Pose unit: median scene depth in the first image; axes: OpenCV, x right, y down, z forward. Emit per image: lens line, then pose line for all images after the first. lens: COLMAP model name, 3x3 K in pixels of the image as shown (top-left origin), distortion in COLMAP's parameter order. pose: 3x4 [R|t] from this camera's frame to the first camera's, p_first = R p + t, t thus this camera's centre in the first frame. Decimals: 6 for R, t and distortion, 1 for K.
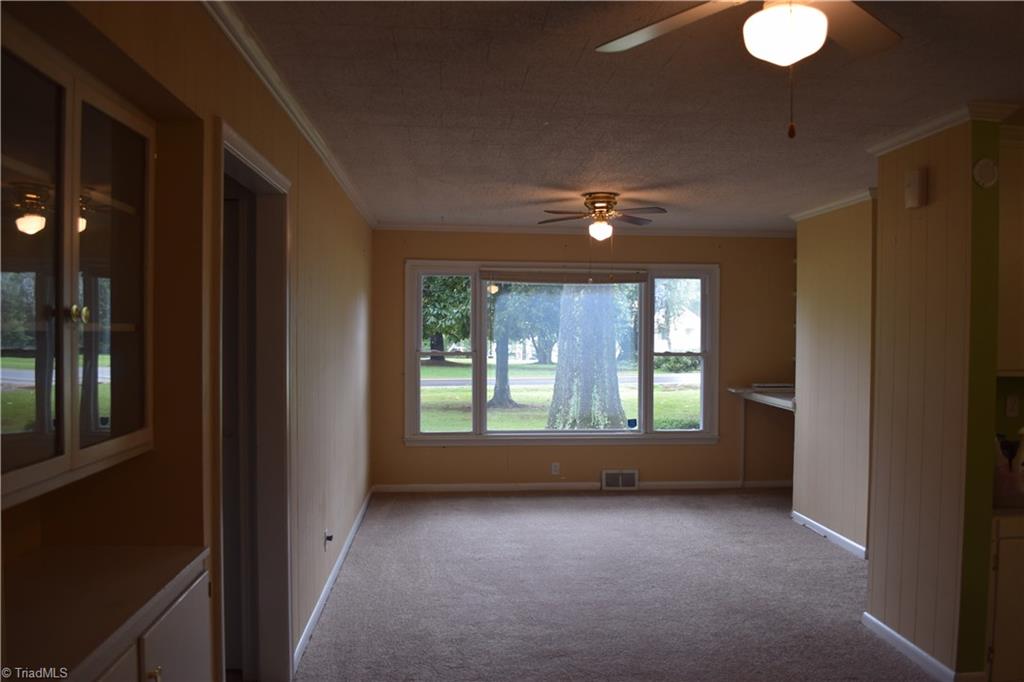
lens RADIAL K [[803.9, 0, 512.0], [0, 803.9, 341.0], [0, 0, 1]] dist [-0.085369, 0.006879]
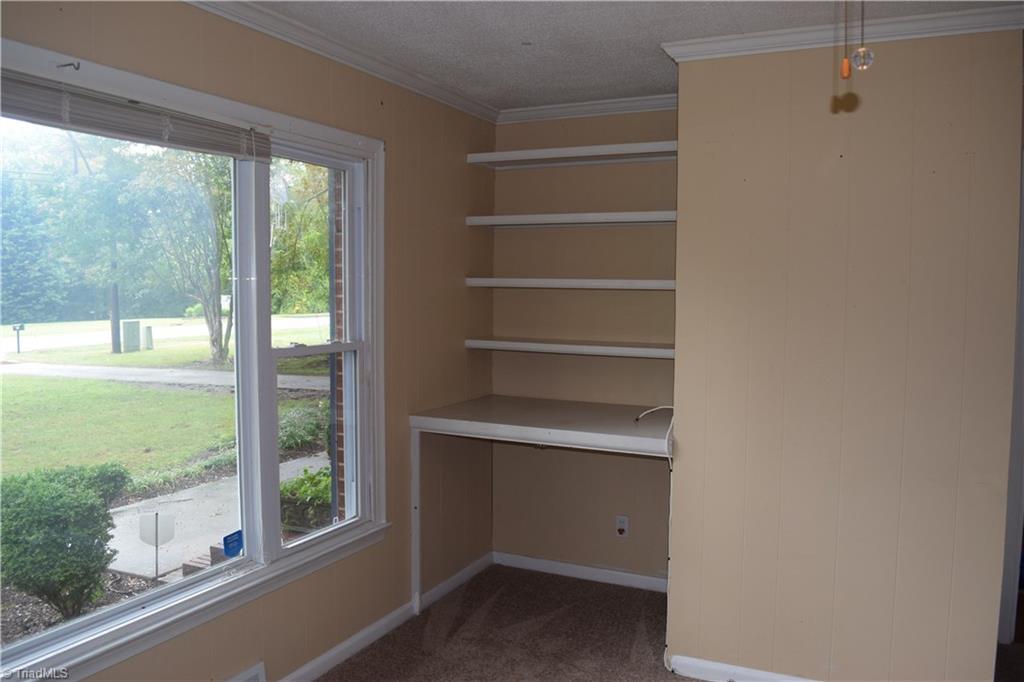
lens RADIAL K [[803.9, 0, 512.0], [0, 803.9, 341.0], [0, 0, 1]] dist [-0.085369, 0.006879]
pose [[0.504423, -0.056808, 0.861586, -0.094040], [0.010316, 0.998159, 0.059773, -0.010910], [-0.863395, -0.021263, 0.504080, 0.719907]]
